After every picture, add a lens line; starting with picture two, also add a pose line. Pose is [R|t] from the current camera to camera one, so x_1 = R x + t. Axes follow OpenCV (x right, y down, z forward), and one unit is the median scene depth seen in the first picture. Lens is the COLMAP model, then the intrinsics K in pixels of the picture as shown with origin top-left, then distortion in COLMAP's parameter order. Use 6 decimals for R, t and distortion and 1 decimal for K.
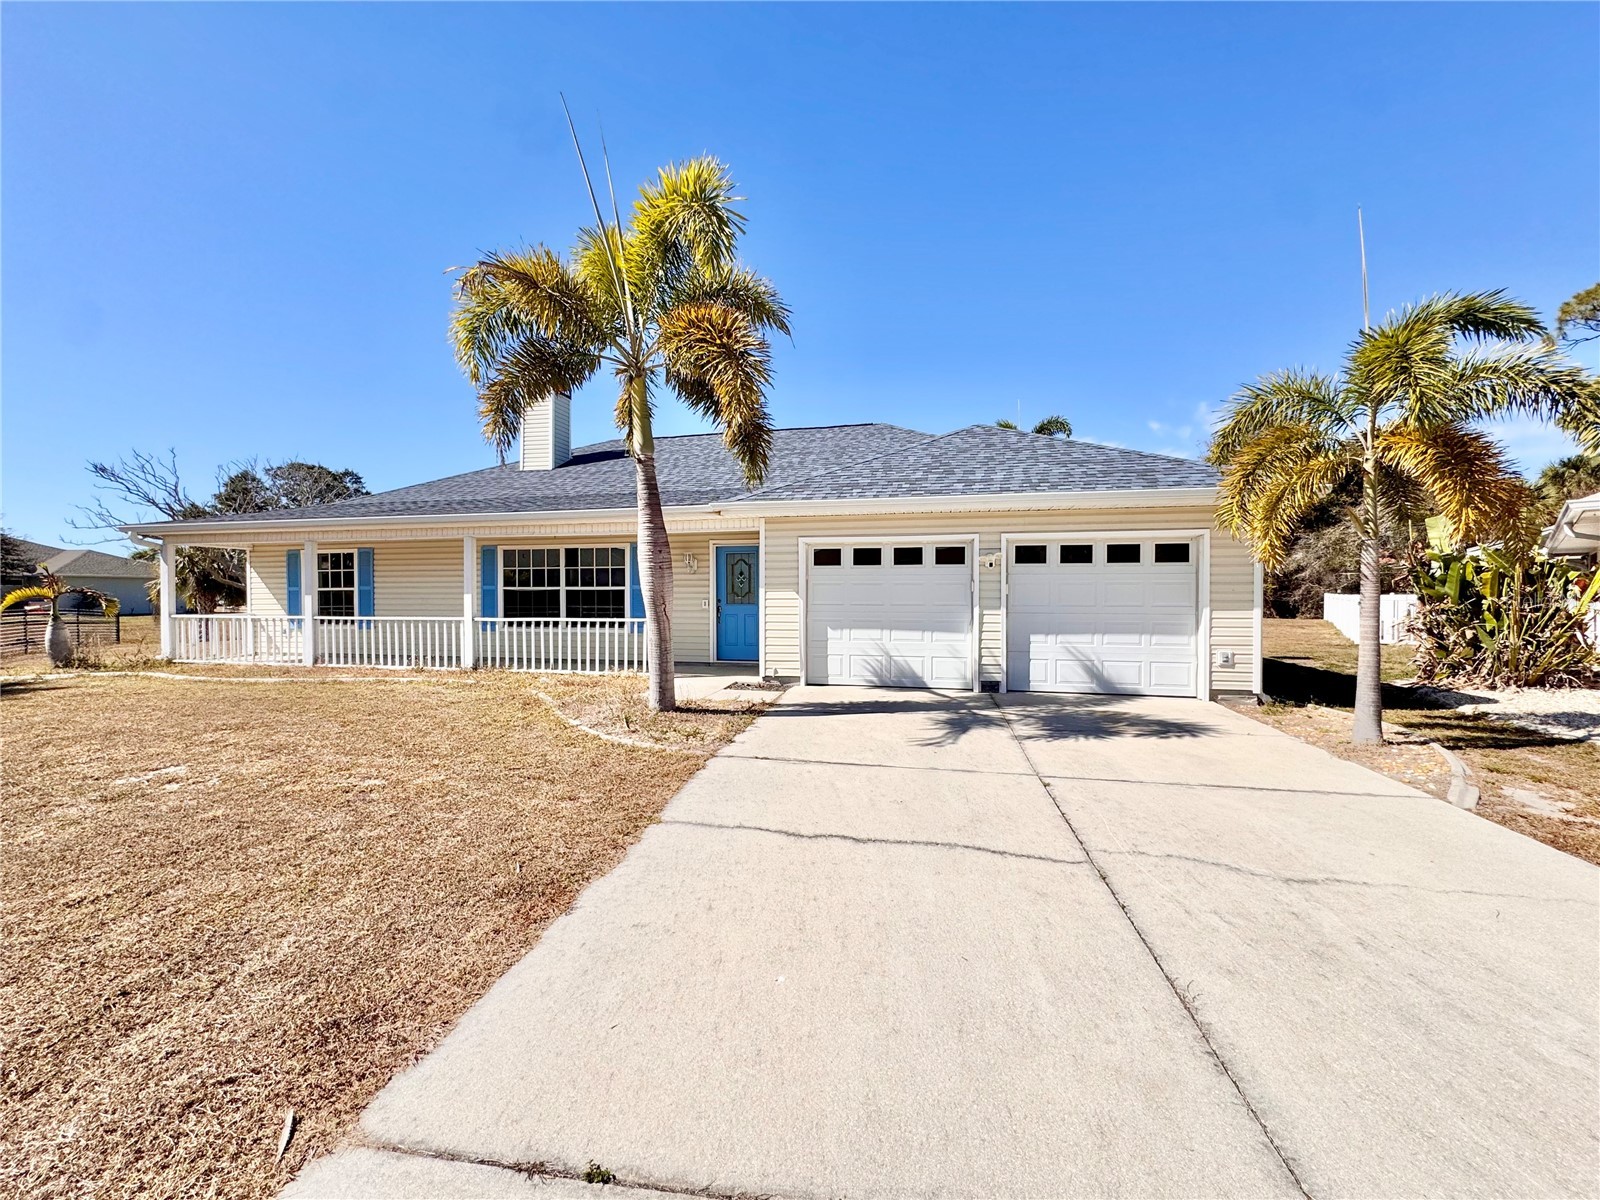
lens RADIAL K [[642.7, 0, 799.9], [0, 642.7, 596.7], [0, 0, 1]] dist [-0.006282, 0.001872]
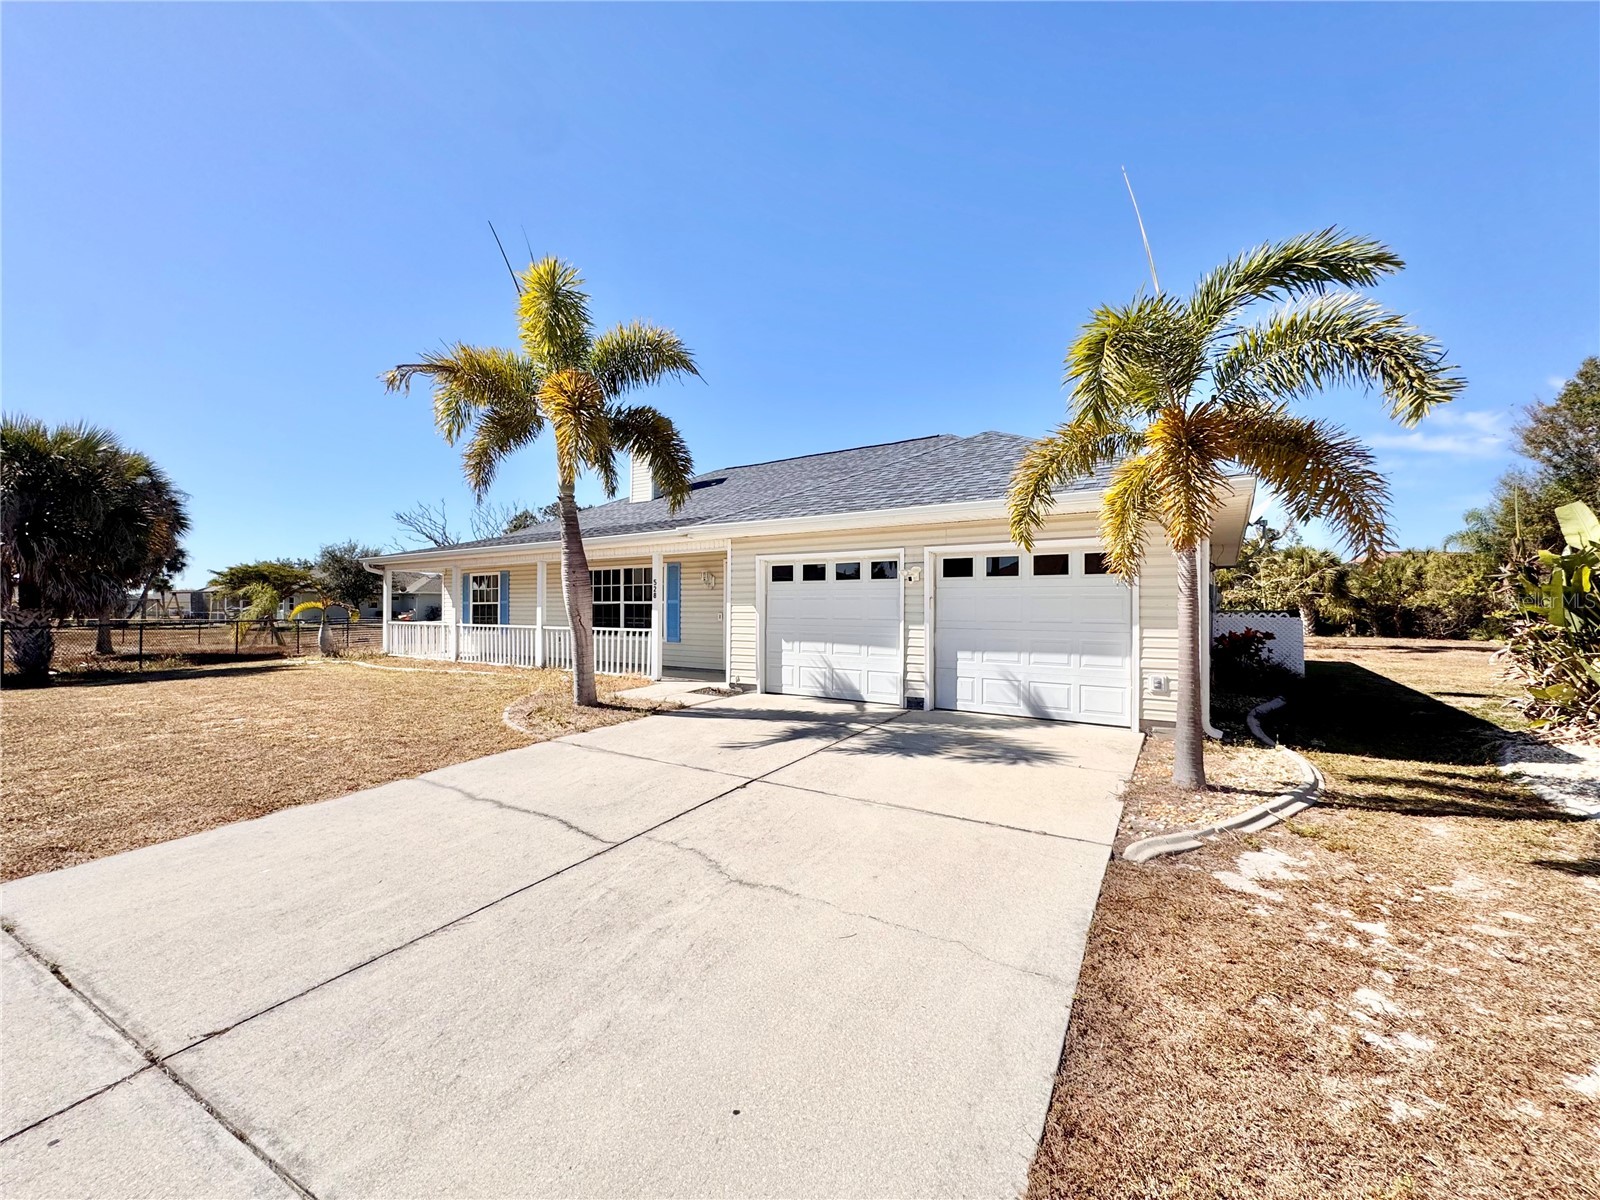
lens RADIAL K [[642.7, 0, 801.1], [0, 642.7, 599.4], [0, 0, 1]] dist [-0.006282, 0.001872]
pose [[0.934949, -0.001051, -0.354779, 0.478178], [-0.005455, 0.999835, -0.017340, -0.000483], [0.354739, 0.018147, 0.934789, 0.017623]]
